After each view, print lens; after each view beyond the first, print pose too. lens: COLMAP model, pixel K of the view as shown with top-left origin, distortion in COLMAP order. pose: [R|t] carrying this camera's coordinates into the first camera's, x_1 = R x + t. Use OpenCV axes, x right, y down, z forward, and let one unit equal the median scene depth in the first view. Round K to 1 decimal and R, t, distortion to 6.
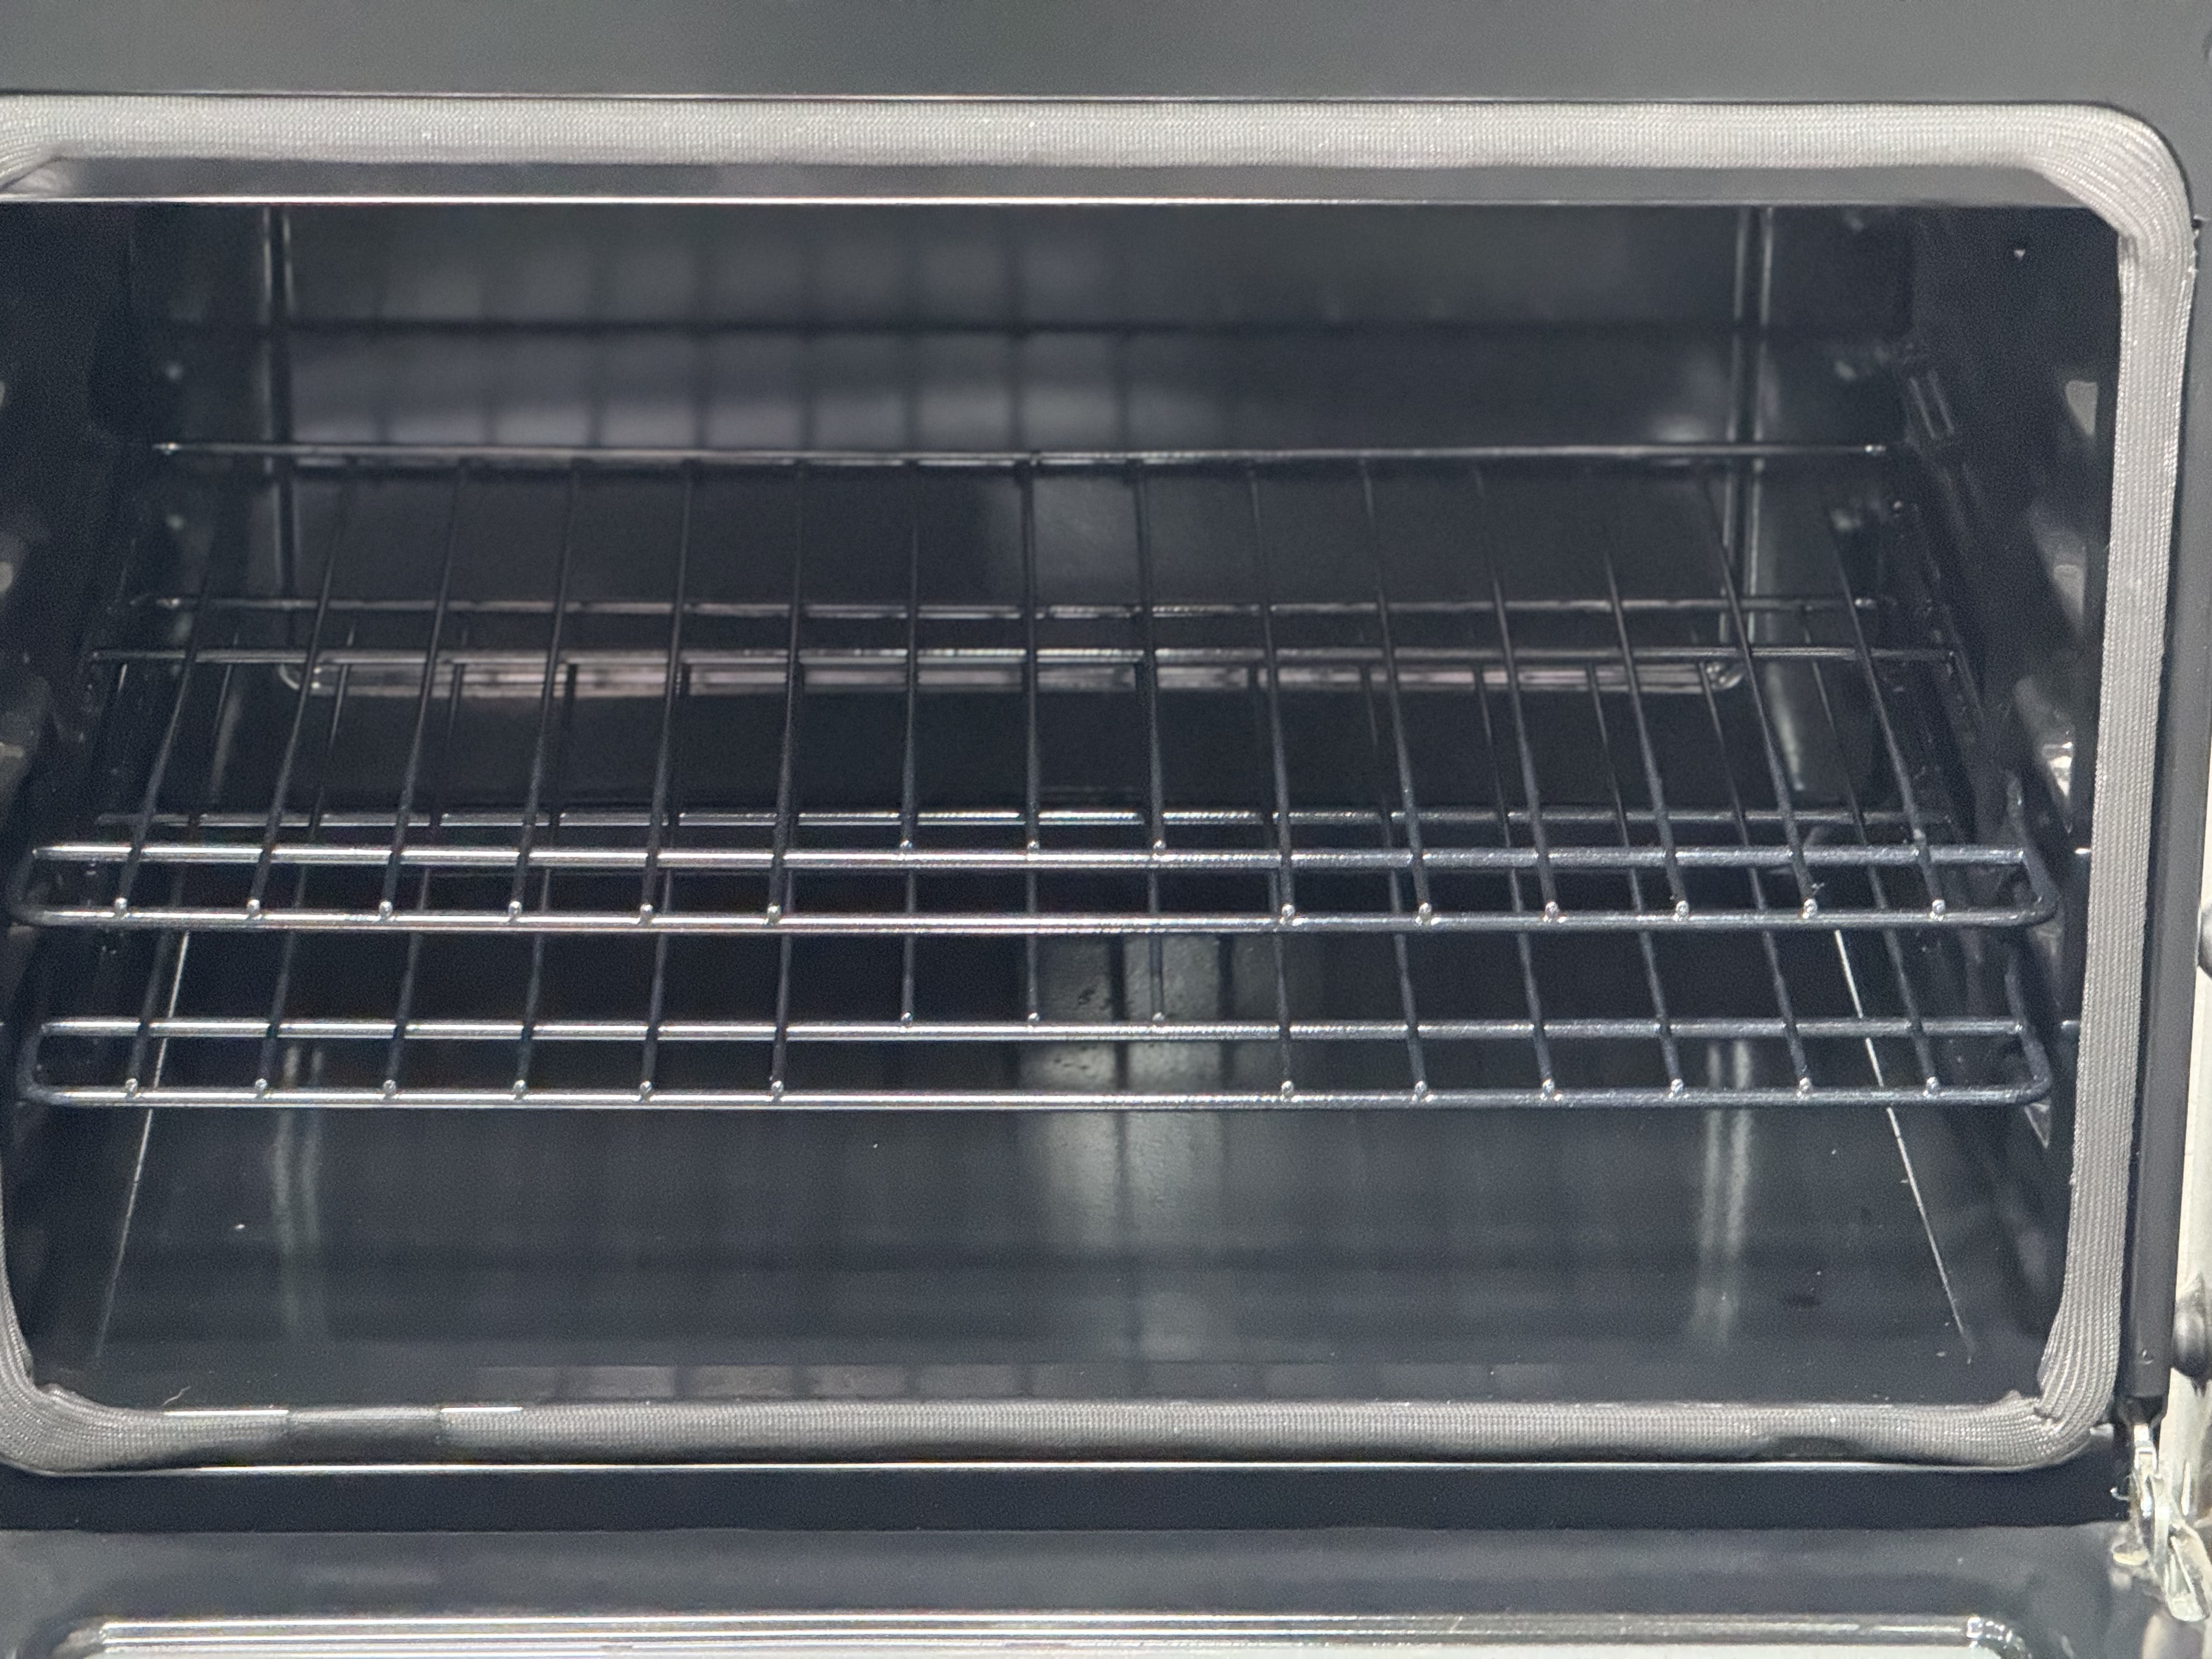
lens RADIAL K [[7871.7, 0, 1106.0], [0, 7871.7, 829.5], [0, 0, 1]] dist [0.348058, 0.684413]
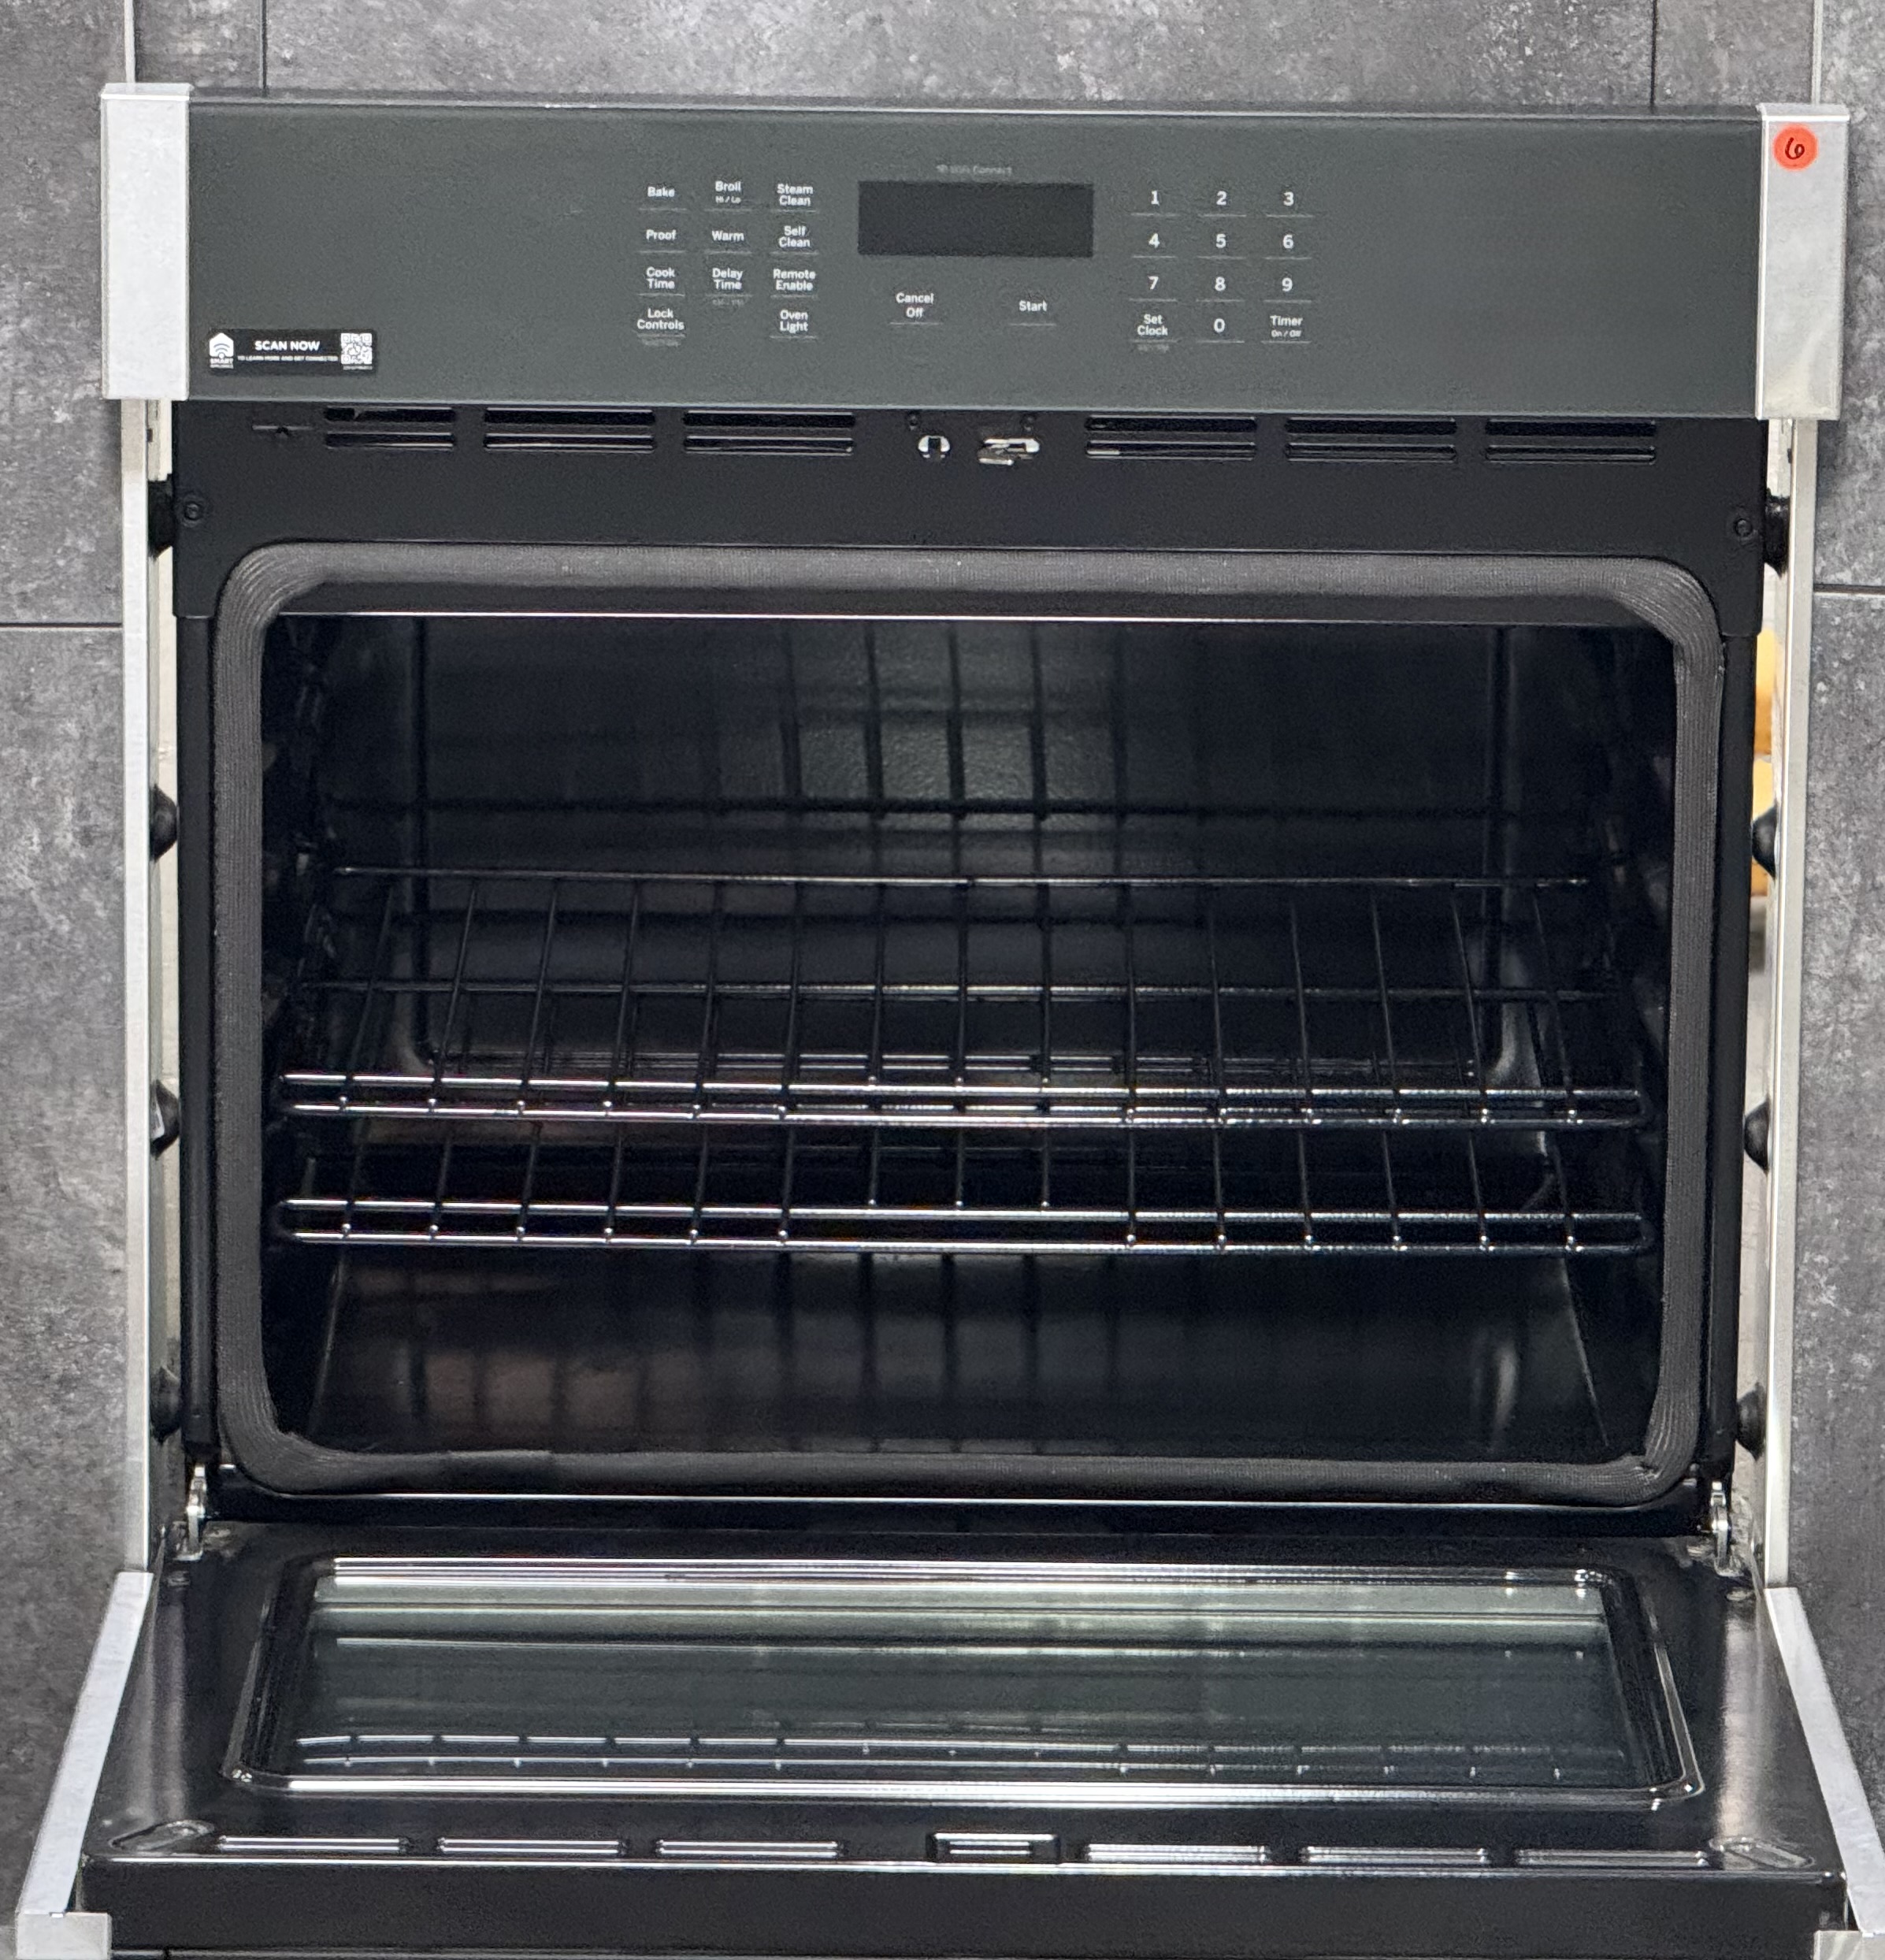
lens RADIAL K [[11346.6, 0, 942.5], [0, 11346.6, 980.0], [0, 0, 1]] dist [0.308466, 18.442364]
pose [[0.999753, 0.006166, -0.021363, 0.032775], [-0.008915, 0.991332, -0.131074, 0.262192], [0.020370, 0.131232, 0.991142, -1.099357]]
